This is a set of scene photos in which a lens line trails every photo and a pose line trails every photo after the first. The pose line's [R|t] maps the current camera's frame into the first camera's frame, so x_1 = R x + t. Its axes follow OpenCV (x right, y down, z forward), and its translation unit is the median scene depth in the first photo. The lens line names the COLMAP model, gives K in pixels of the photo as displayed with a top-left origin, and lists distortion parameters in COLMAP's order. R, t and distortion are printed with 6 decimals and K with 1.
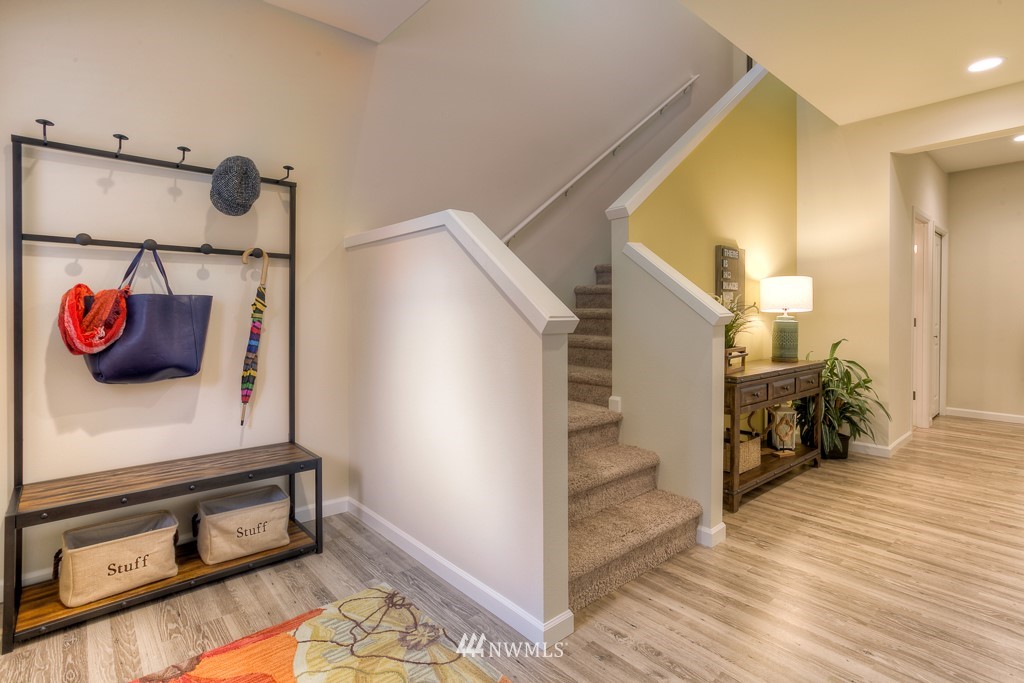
lens RADIAL K [[509.3, 0, 512.2], [0, 509.3, 340.7], [0, 0, 1]] dist [-0.052100, 0.022345]
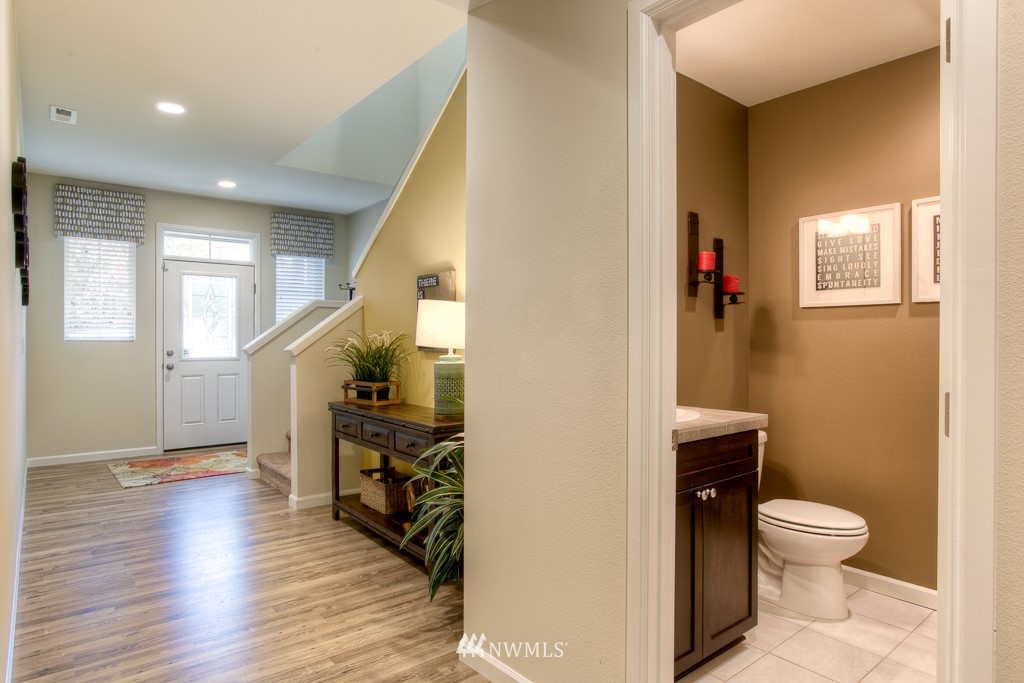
lens RADIAL K [[599.3, 0, 511.3], [0, 599.3, 340.4], [0, 0, 1]] dist [-0.043743, 0.001786]
pose [[-0.032939, 0.001352, -0.999456, 1.752448], [-0.061594, 0.998096, 0.003380, -0.093656], [0.997558, 0.061672, -0.032793, 1.395956]]
